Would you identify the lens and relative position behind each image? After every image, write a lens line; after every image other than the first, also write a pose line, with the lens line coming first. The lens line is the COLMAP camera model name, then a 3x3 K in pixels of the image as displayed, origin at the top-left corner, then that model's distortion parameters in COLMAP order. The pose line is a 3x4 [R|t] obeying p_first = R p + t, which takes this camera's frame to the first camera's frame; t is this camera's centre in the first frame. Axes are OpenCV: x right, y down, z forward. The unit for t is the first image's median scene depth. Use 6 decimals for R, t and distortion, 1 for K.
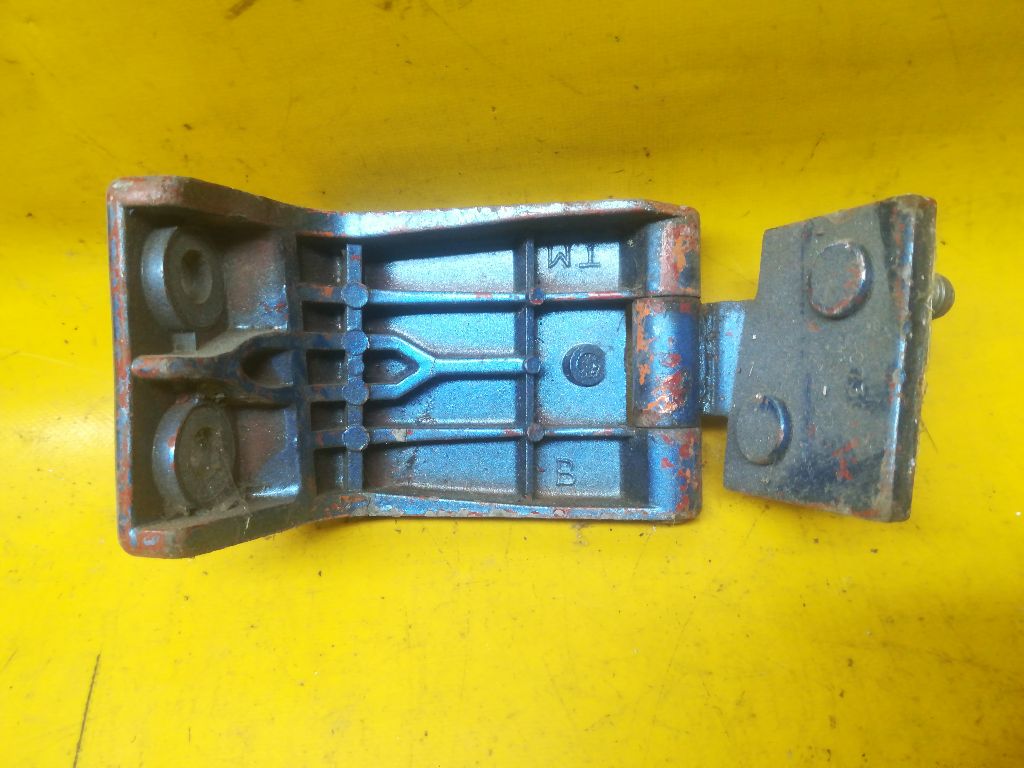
lens RADIAL K [[815.7, 0, 513.6], [0, 815.7, 380.5], [0, 0, 1]] dist [0.039263, -0.076212]
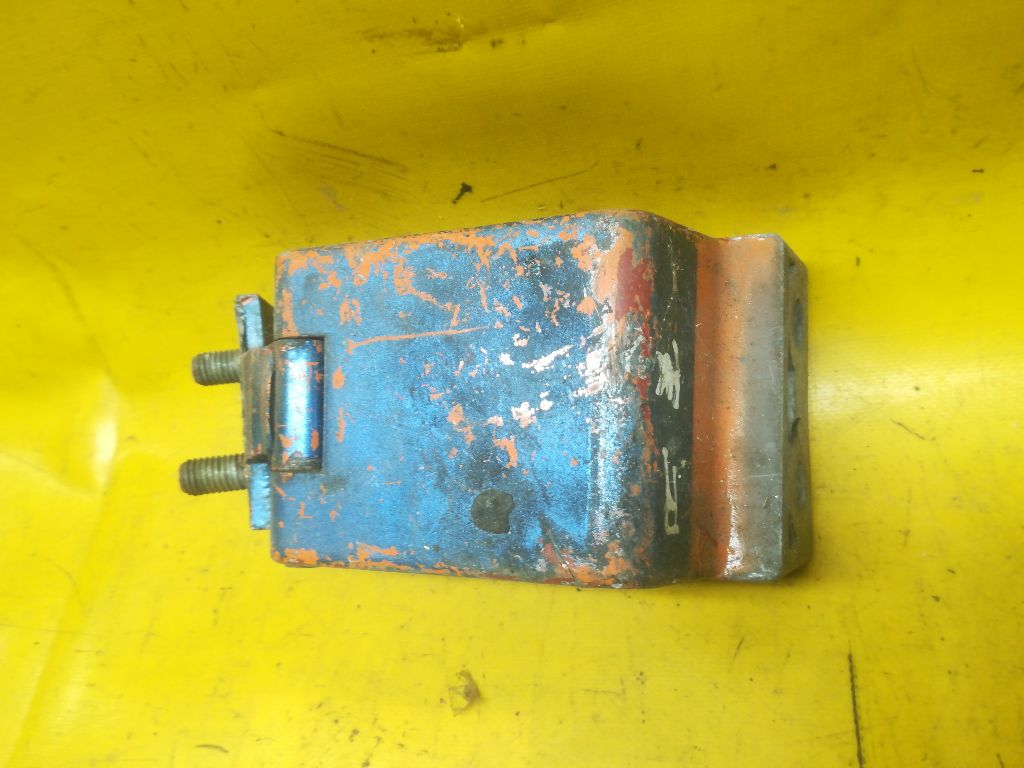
lens RADIAL K [[815.7, 0, 517.7], [0, 815.7, 376.9], [0, 0, 1]] dist [0.039263, -0.076212]
pose [[0.971642, 0.033871, -0.234016, -0.701861], [-0.006598, 0.993186, 0.116356, -0.081049], [0.236363, -0.111512, 0.965245, 0.068185]]
